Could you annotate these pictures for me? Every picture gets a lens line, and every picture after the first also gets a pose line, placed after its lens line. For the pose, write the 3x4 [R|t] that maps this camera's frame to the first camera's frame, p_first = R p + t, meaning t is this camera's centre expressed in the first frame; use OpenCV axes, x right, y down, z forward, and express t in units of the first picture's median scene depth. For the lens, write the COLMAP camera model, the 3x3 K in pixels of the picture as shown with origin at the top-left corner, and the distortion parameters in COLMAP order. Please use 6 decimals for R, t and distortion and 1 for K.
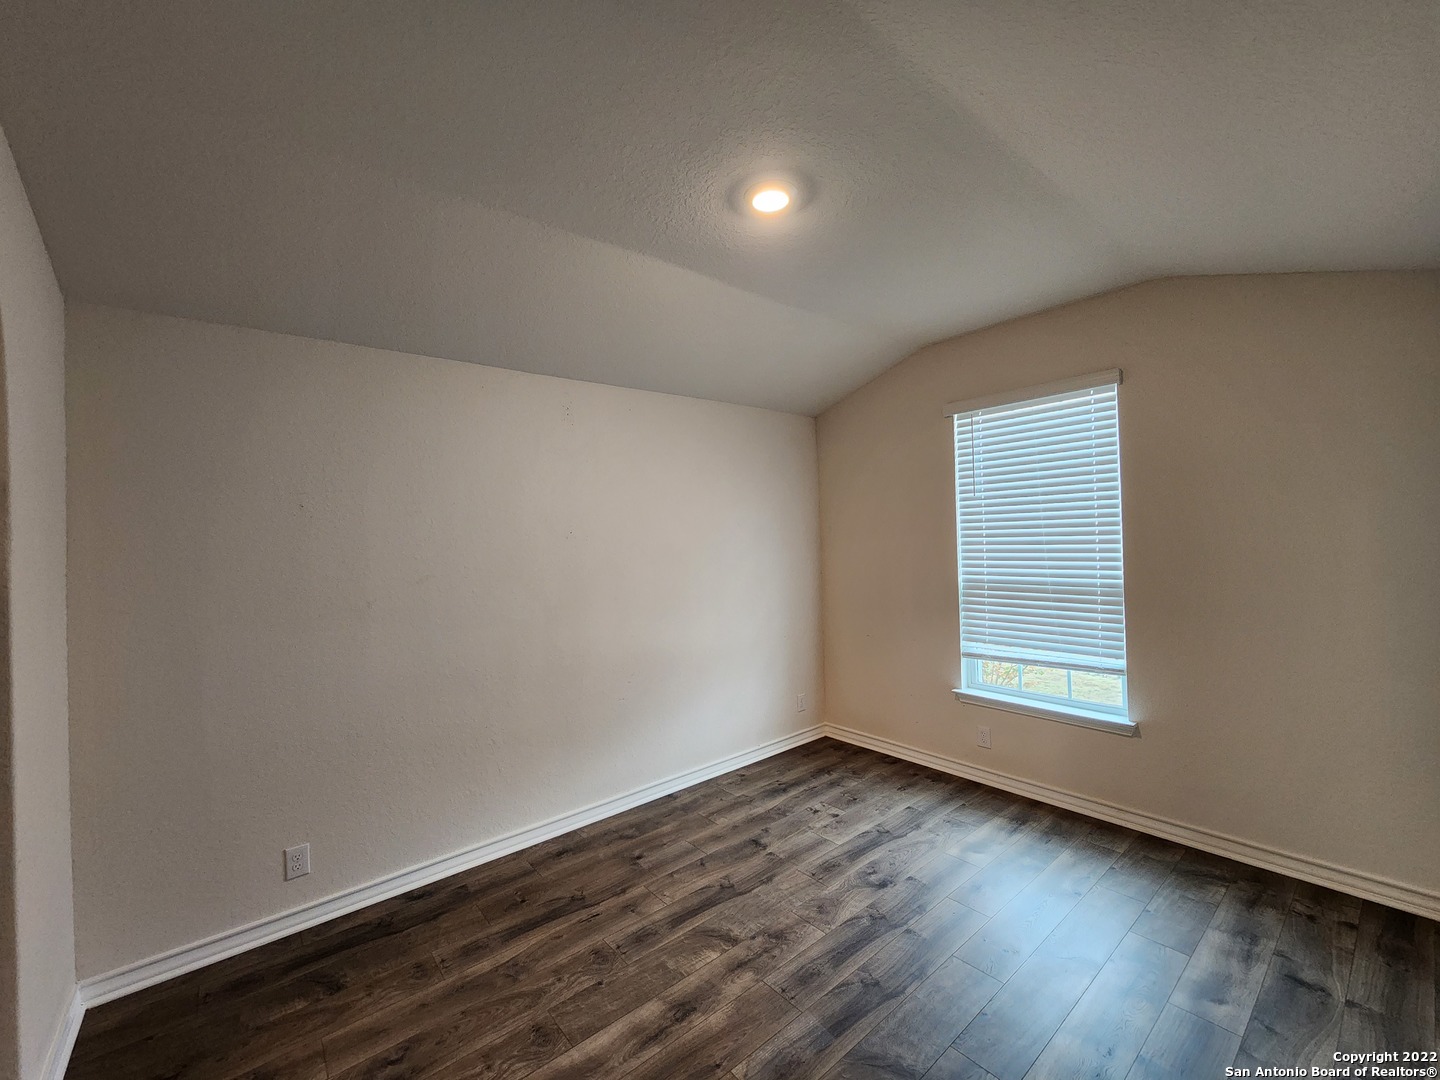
lens RADIAL K [[590.0, 0, 716.8], [0, 590.0, 539.3], [0, 0, 1]] dist [0.002252, -0.001606]
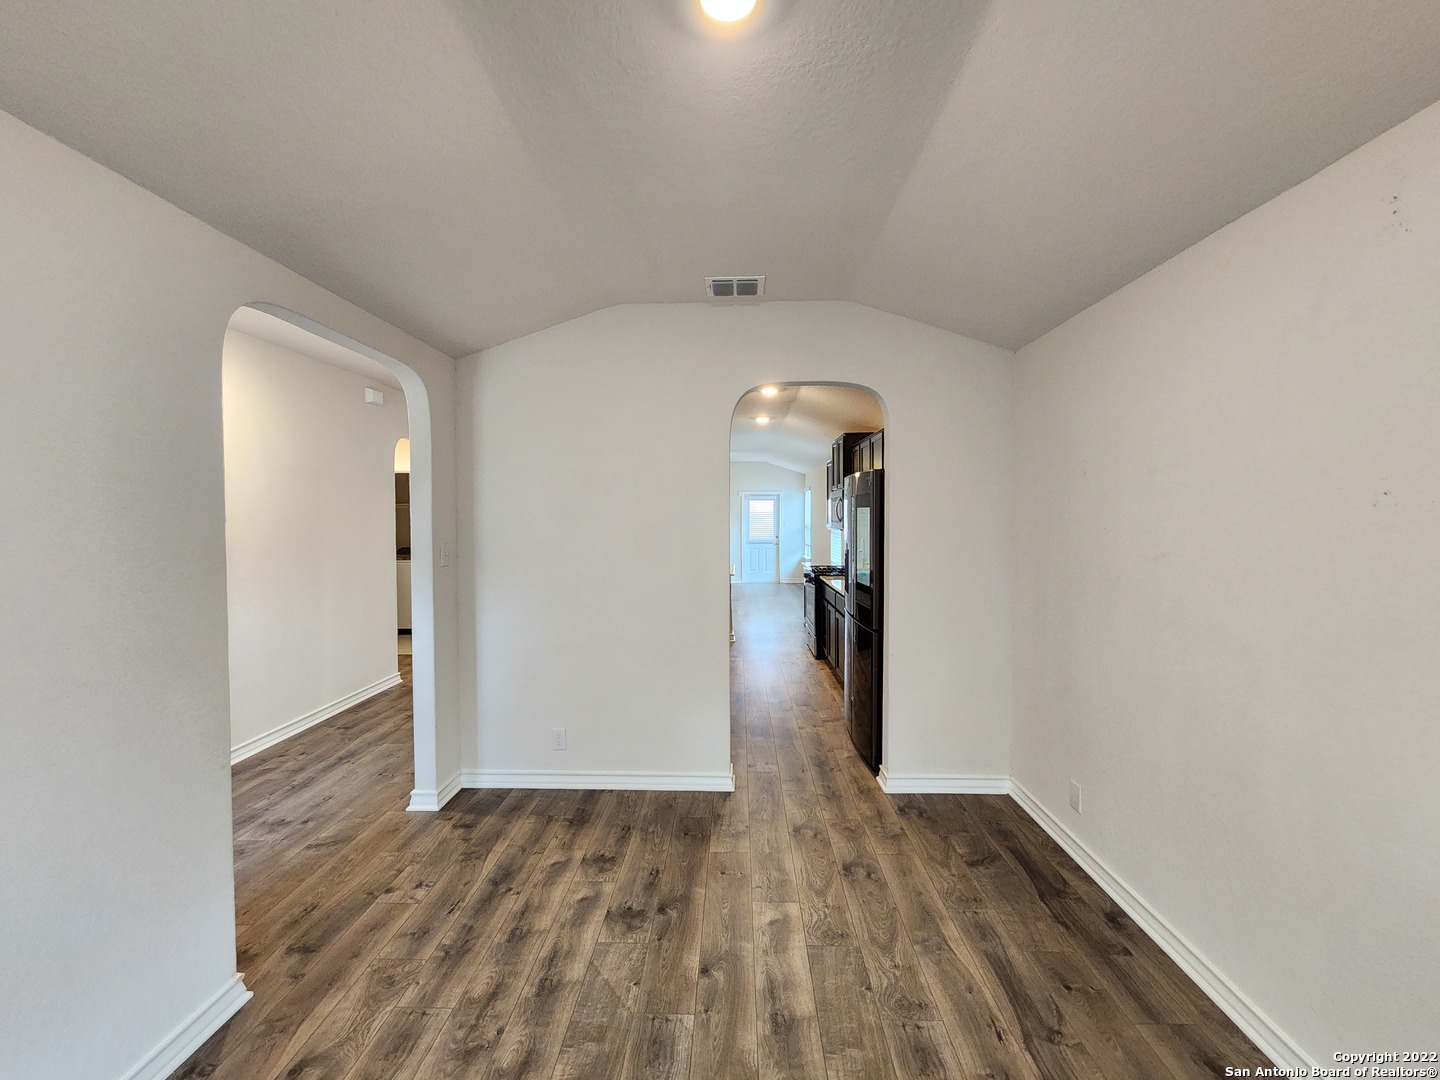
lens RADIAL K [[590.0, 0, 718.5], [0, 590.0, 535.7], [0, 0, 1]] dist [0.002252, -0.001606]
pose [[-0.657770, 0.059569, -0.750860, 0.427478], [0.025116, 0.998048, 0.057177, -0.014845], [0.752800, 0.018750, -0.657982, 0.987055]]
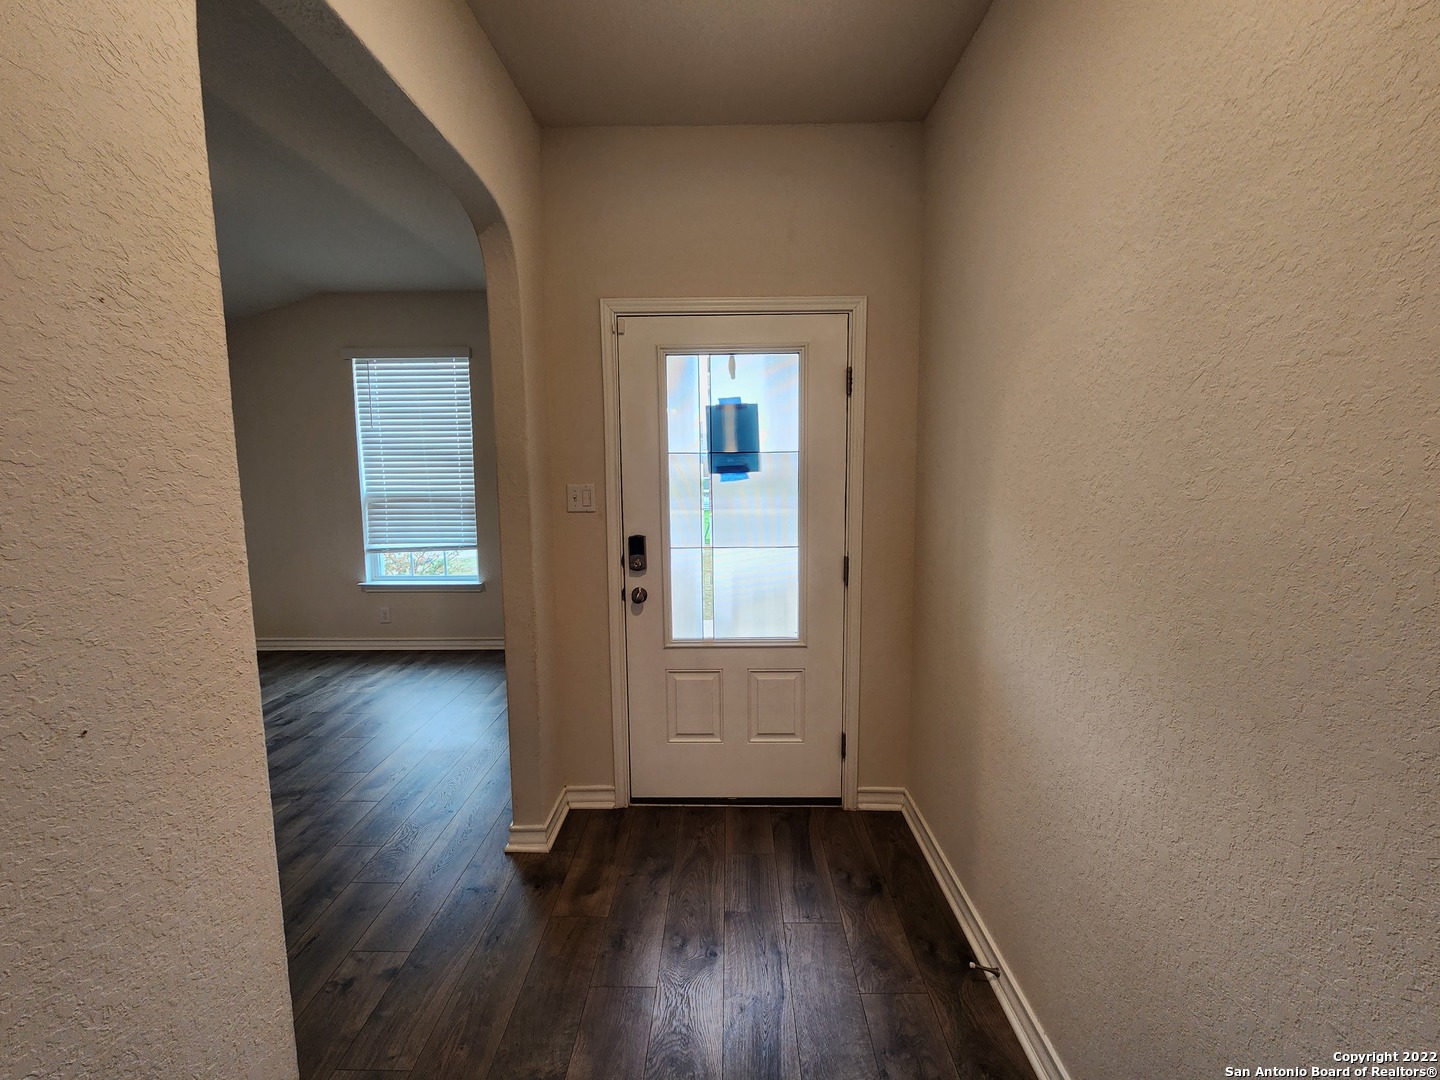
lens RADIAL K [[590.0, 0, 716.8], [0, 590.0, 520.8], [0, 0, 1]] dist [0.002252, -0.001606]
pose [[0.647811, -0.050865, 0.760101, -0.064756], [-0.010405, 0.997085, 0.075592, 0.026699], [-0.761730, -0.056878, 0.645393, -0.467310]]
